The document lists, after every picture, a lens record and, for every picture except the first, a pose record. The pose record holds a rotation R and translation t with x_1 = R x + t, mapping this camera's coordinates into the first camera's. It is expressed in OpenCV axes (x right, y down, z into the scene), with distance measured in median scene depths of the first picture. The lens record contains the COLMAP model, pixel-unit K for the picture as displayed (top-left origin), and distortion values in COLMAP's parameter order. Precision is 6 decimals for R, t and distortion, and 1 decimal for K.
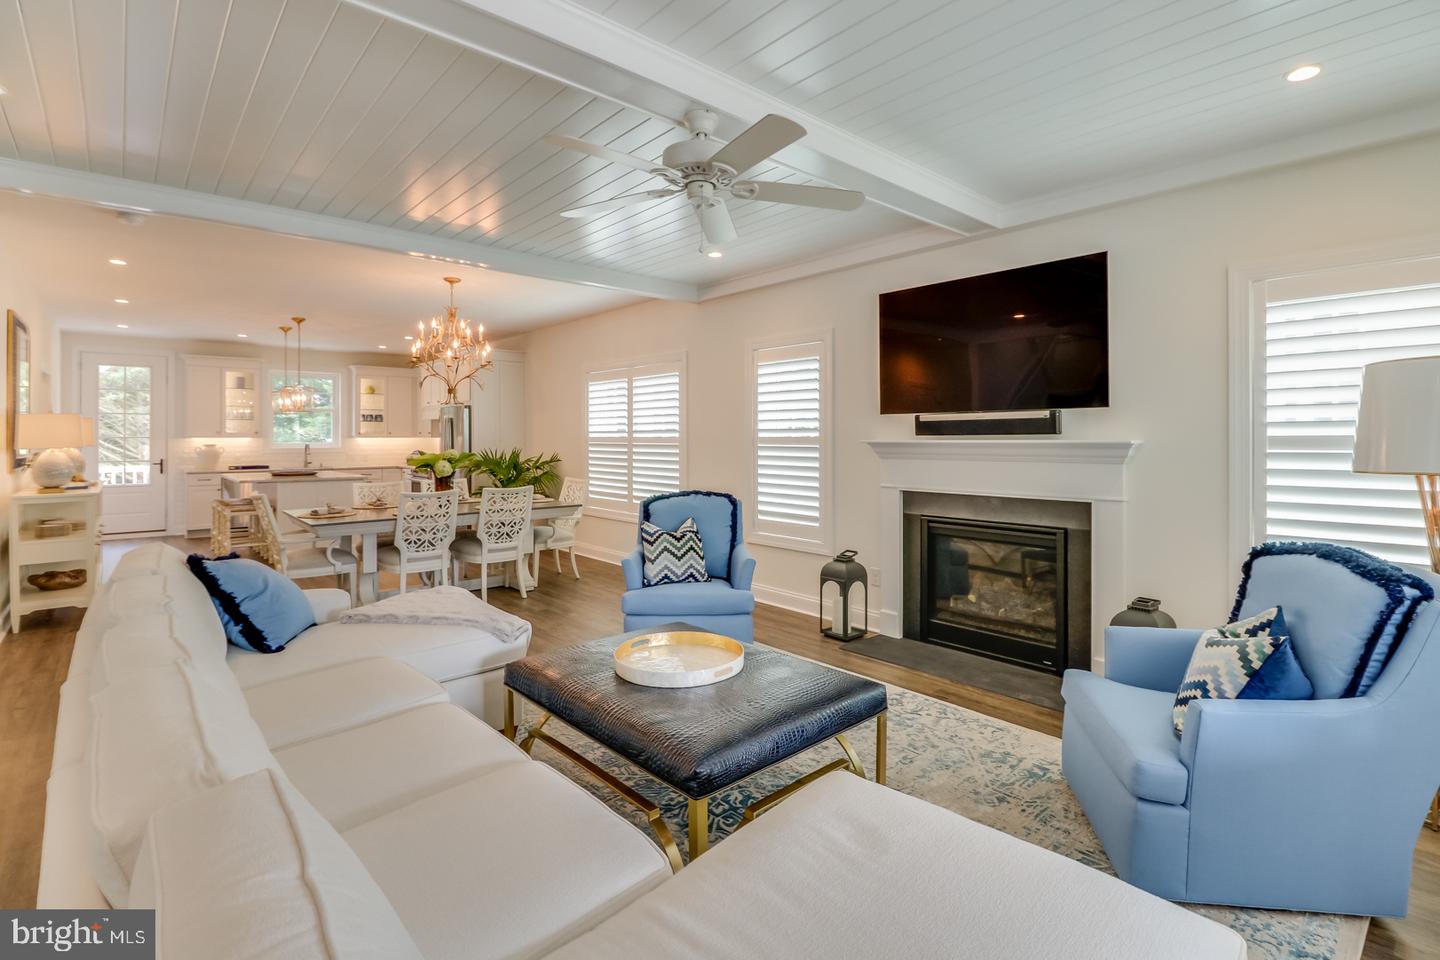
lens RADIAL K [[680.3, 0, 727.5], [0, 680.3, 435.8], [0, 0, 1]] dist [-0.016500, -0.000523]
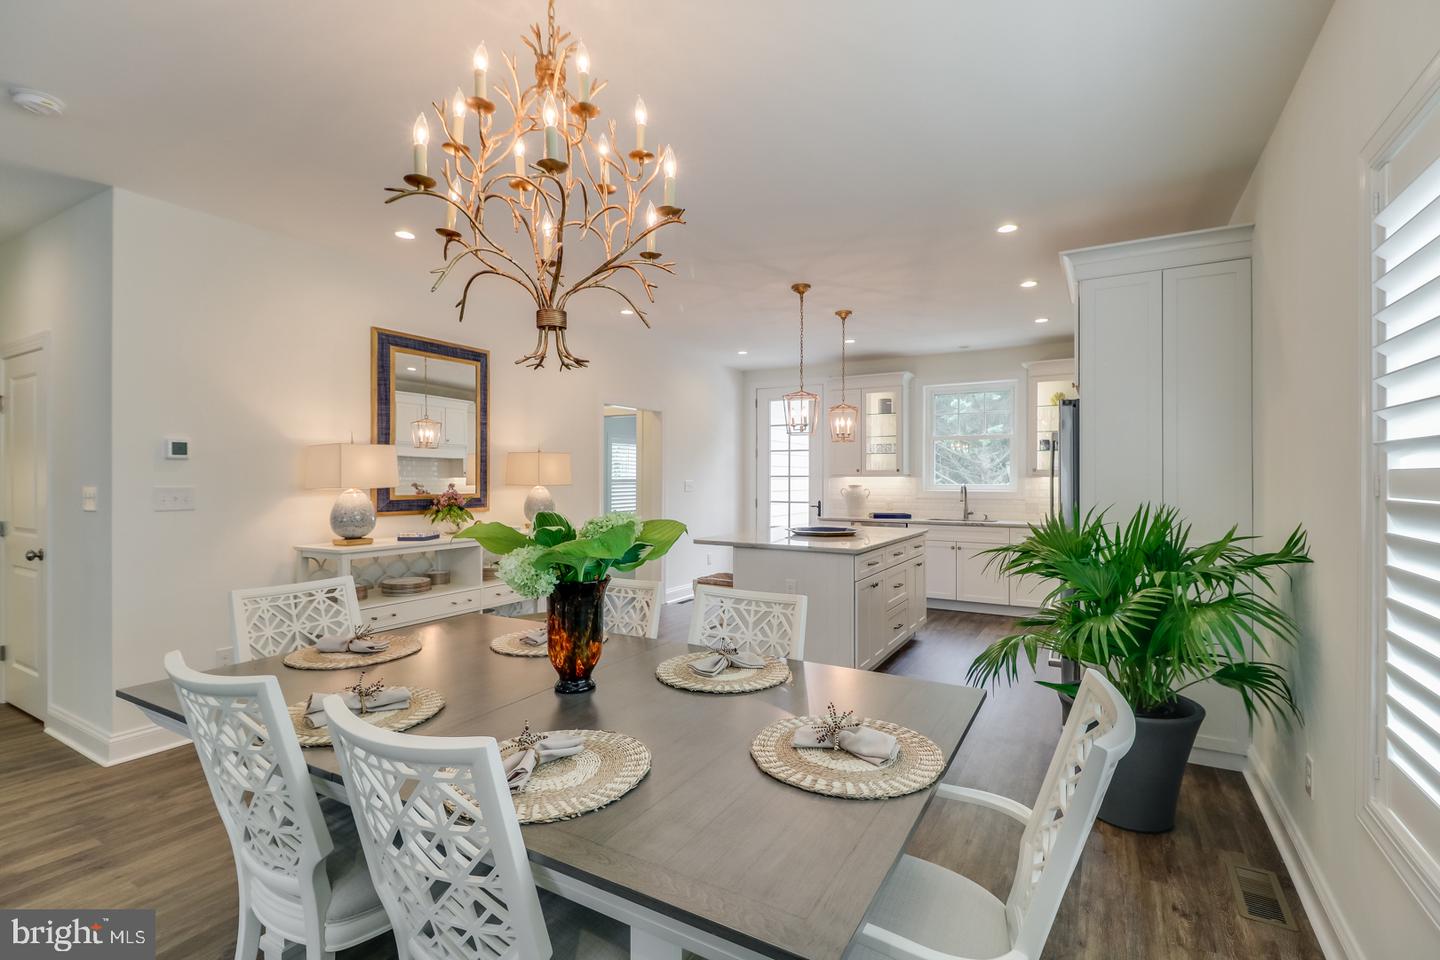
lens RADIAL K [[653.4, 0, 720.0], [0, 653.4, 480.0], [0, 0, 1]] dist [0.000487, -0.000074]
pose [[0.305300, 0.006240, -0.952236, -0.065365], [0.000279, 0.999978, 0.006642, 0.001173], [0.952256, -0.002293, 0.305291, 0.594329]]
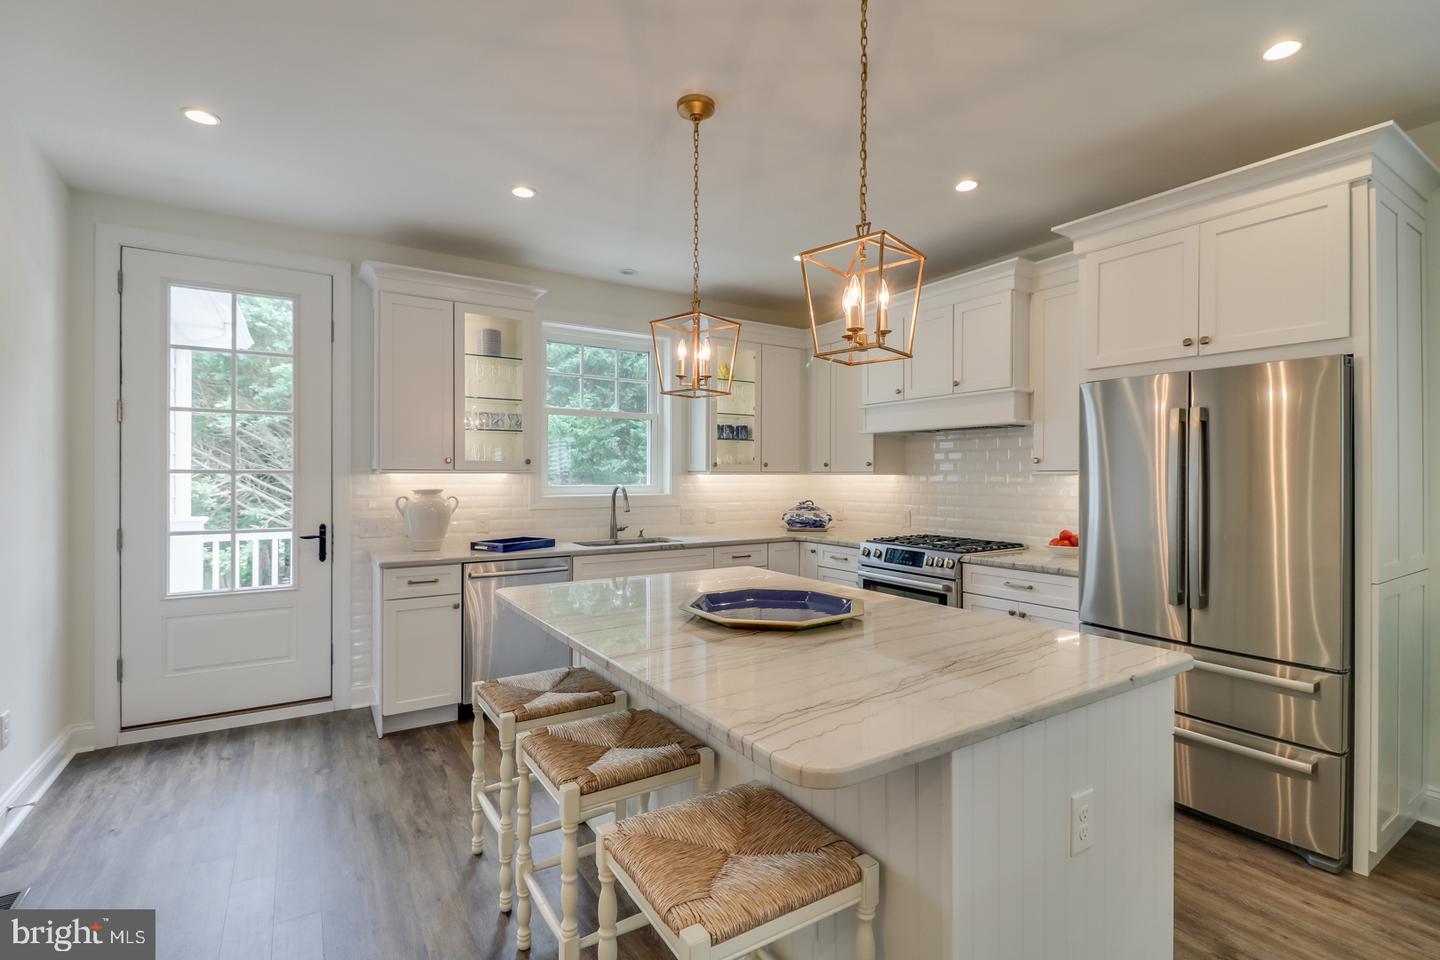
lens RADIAL K [[653.4, 0, 720.0], [0, 653.4, 480.0], [0, 0, 1]] dist [0.000487, -0.000074]
pose [[0.987235, 0.002982, -0.159242, -0.518793], [-0.001193, 0.999935, 0.011329, 0.002146], [0.159265, -0.010994, 0.987175, 0.621435]]
